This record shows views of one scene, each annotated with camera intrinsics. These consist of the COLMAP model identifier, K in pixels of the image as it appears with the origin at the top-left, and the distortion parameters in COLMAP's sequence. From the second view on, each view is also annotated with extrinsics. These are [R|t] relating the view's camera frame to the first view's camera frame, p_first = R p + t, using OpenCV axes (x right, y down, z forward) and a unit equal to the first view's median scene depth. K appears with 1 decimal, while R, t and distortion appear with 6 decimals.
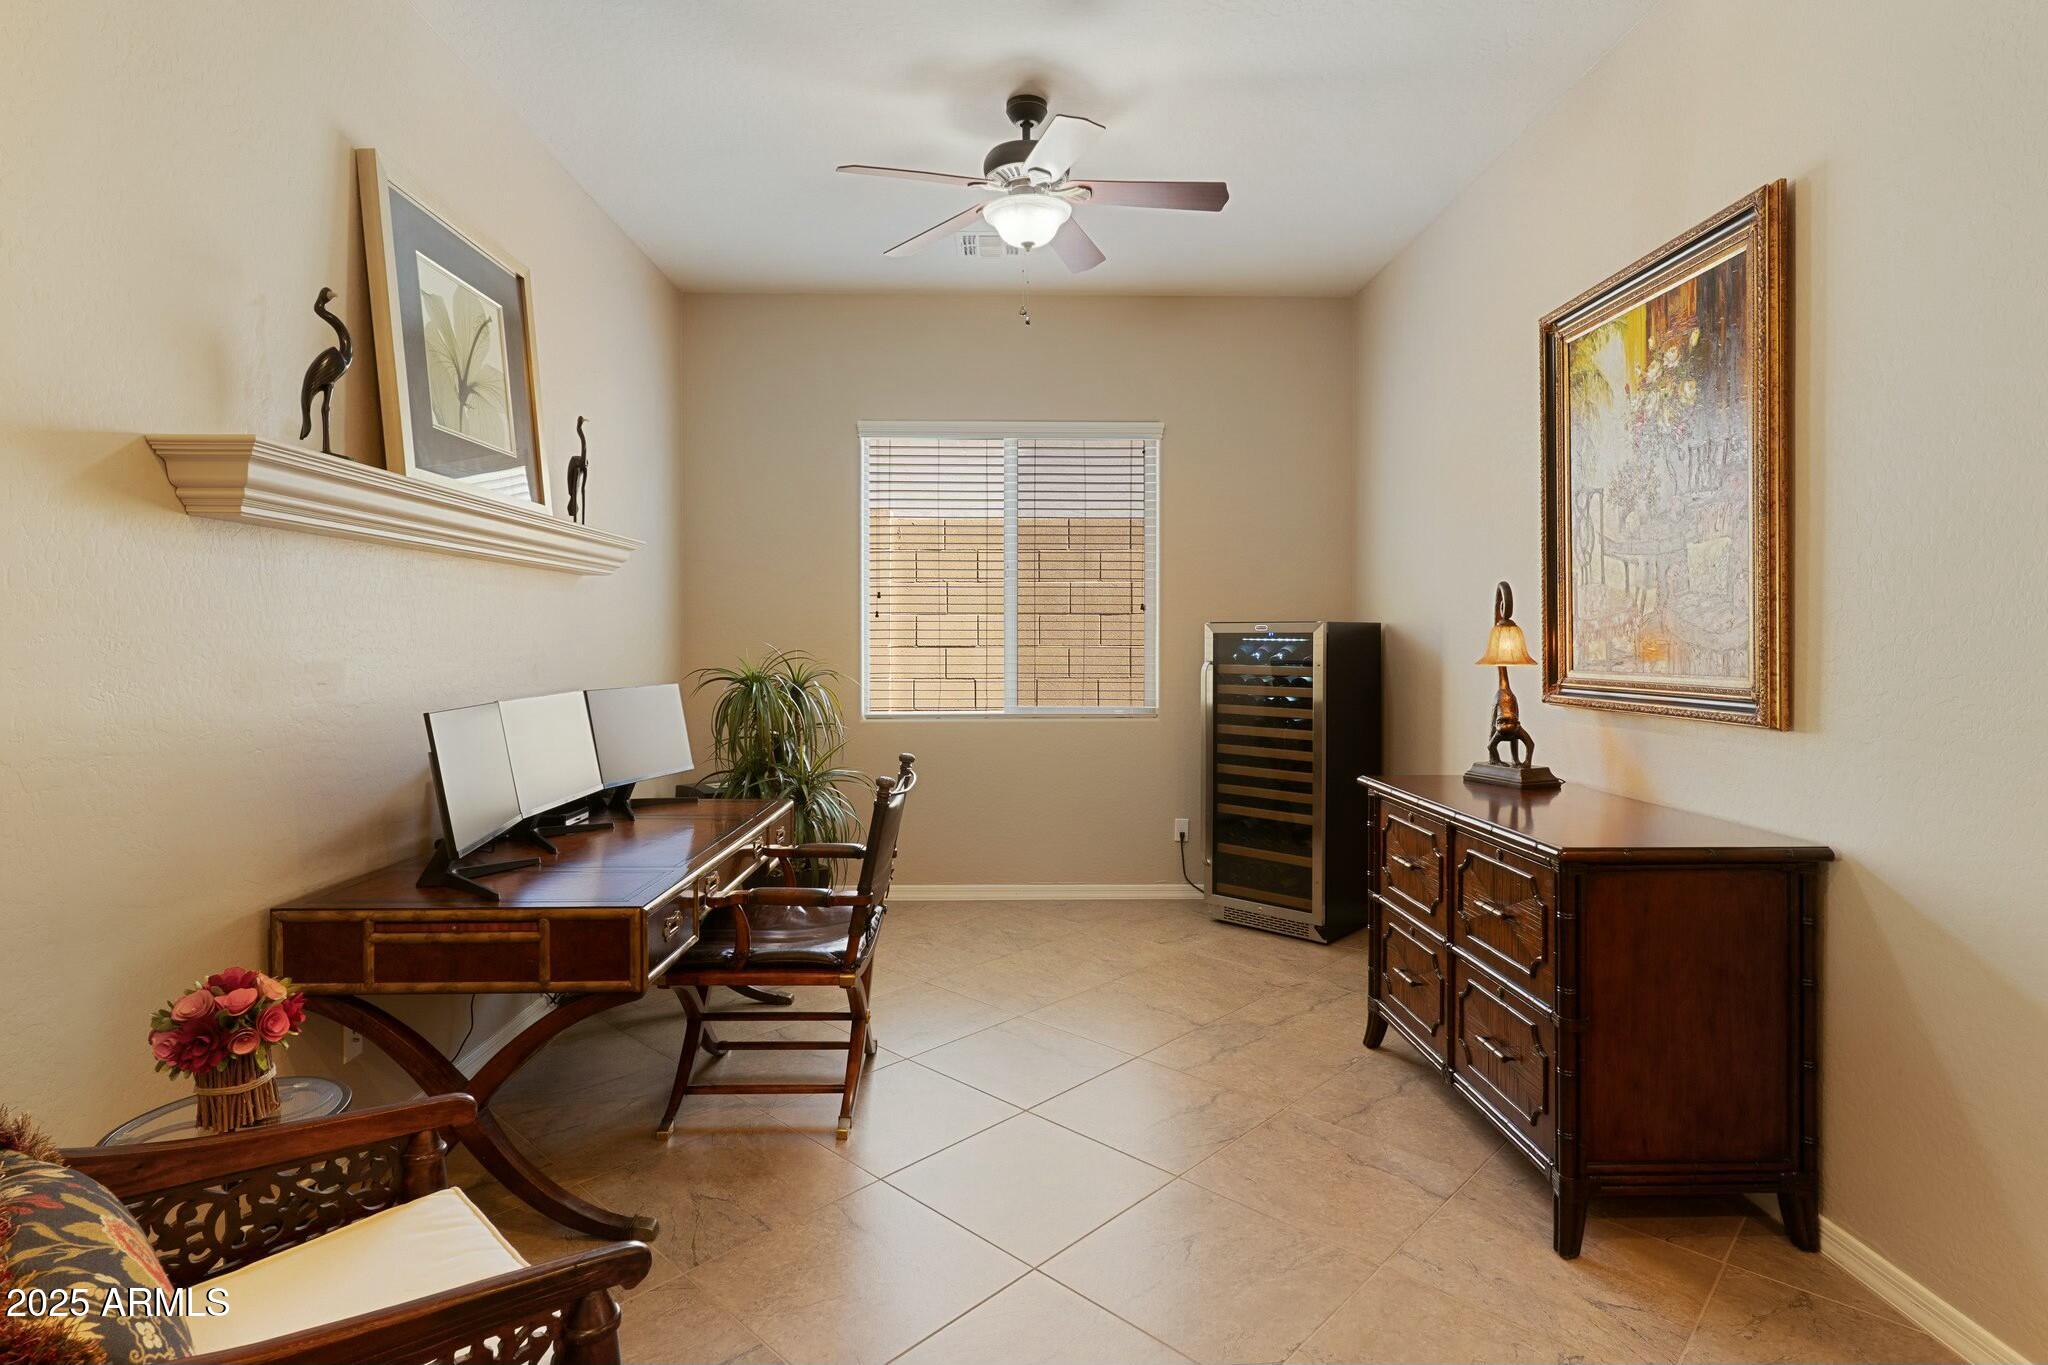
lens RADIAL K [[1035.2, 0, 1024.4], [0, 1035.2, 653.0], [0, 0, 1]] dist [-0.000770, 0.000006]
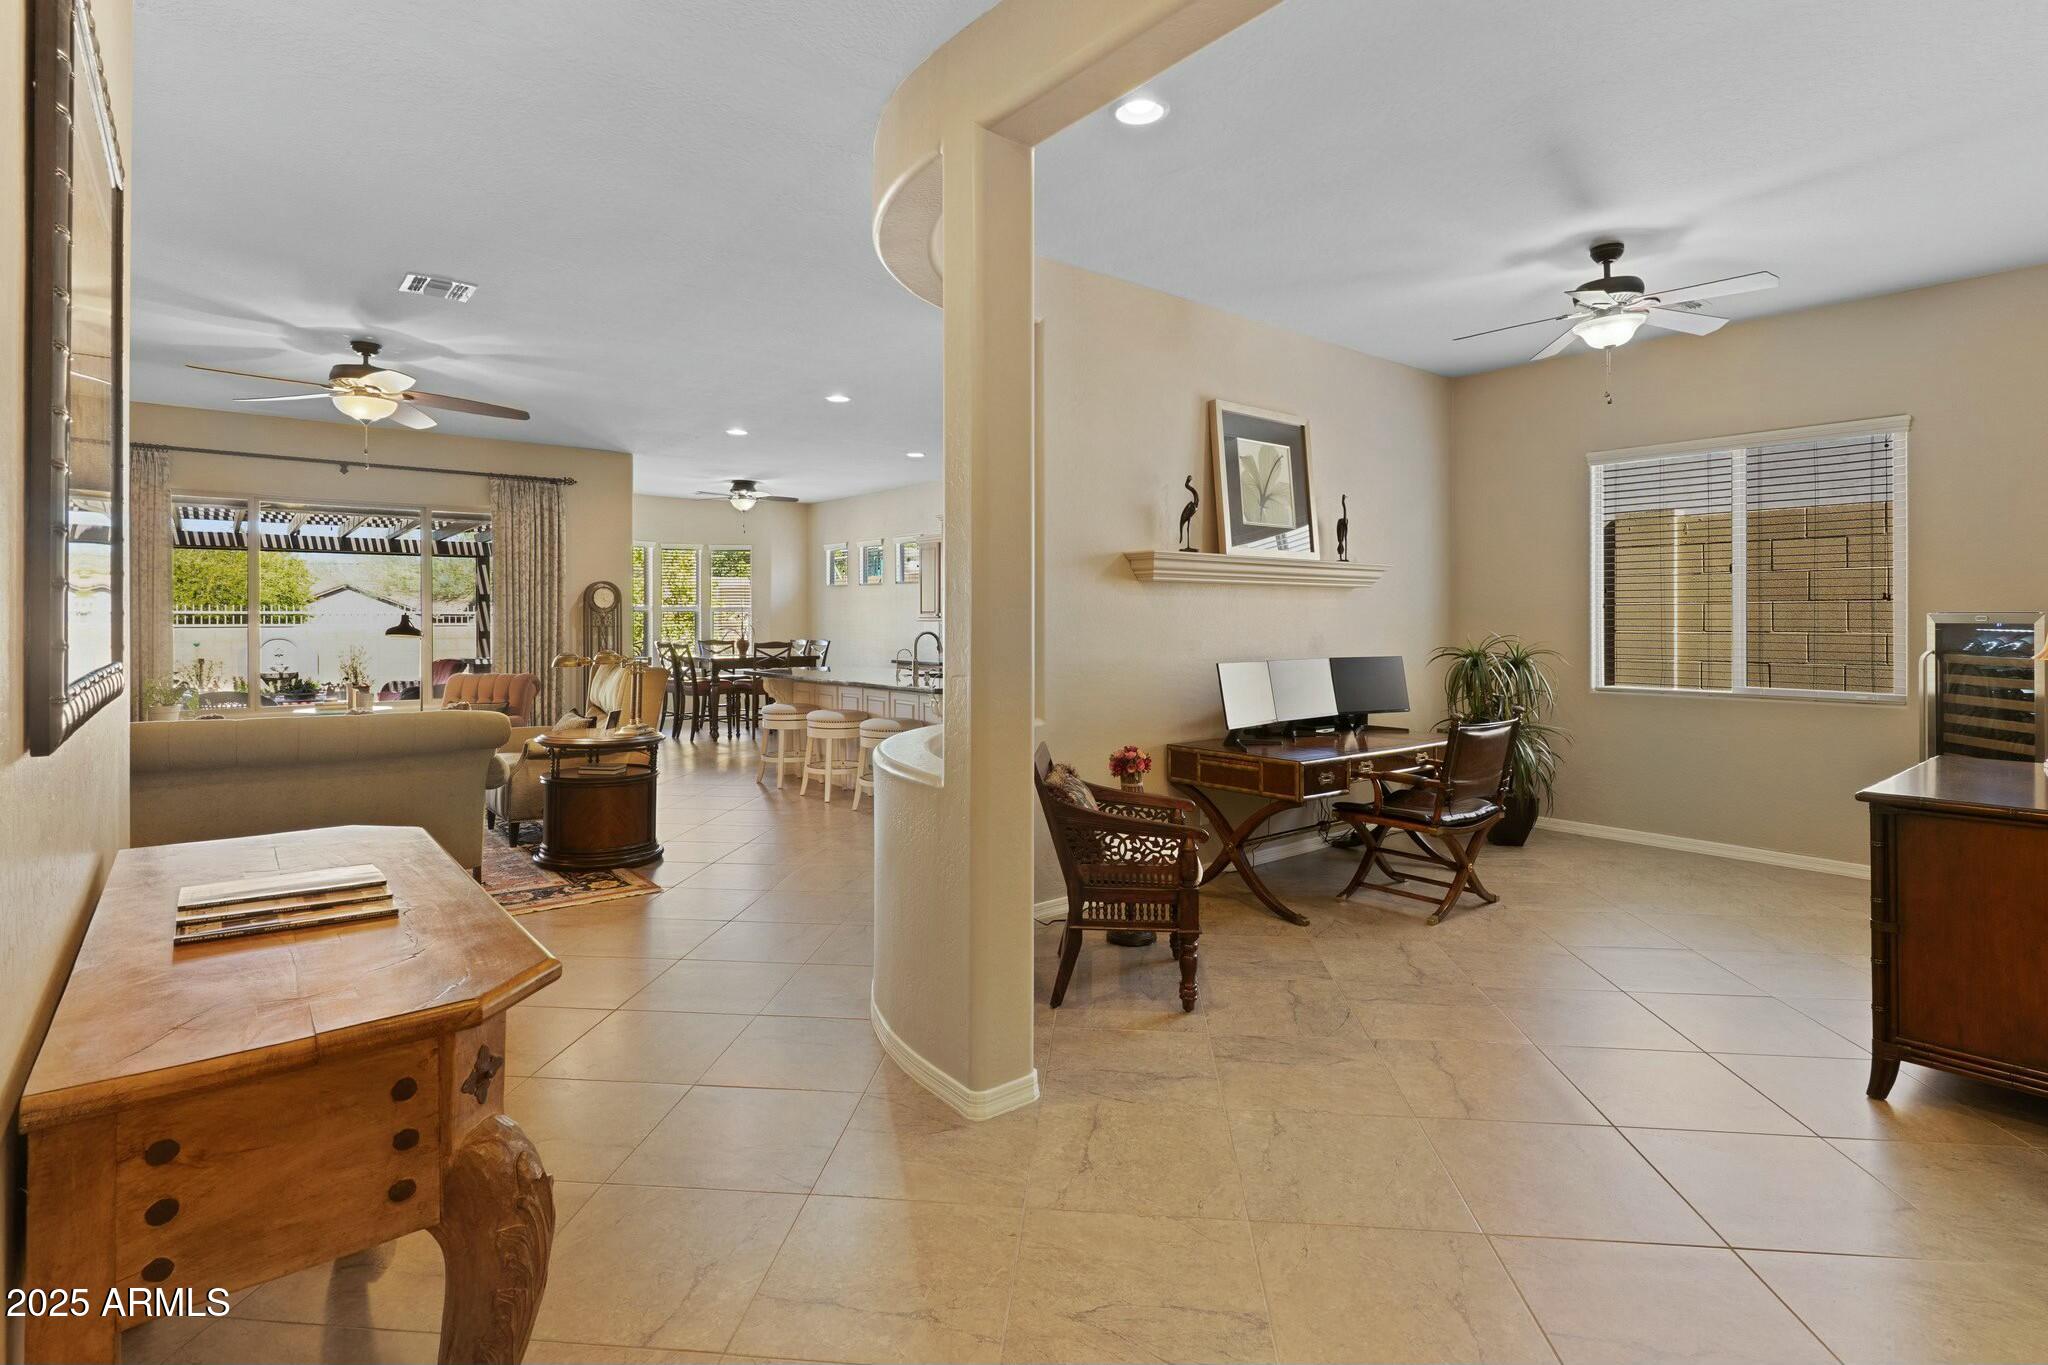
lens RADIAL K [[987.4, 0, 1019.9], [0, 987.4, 626.8], [0, 0, 1]] dist [0.001123, 0.000230]
pose [[0.619595, 0.005120, -0.784905, 0.566885], [-0.007967, 0.999968, 0.000235, -0.012759], [0.784881, 0.006108, 0.619616, -0.451042]]
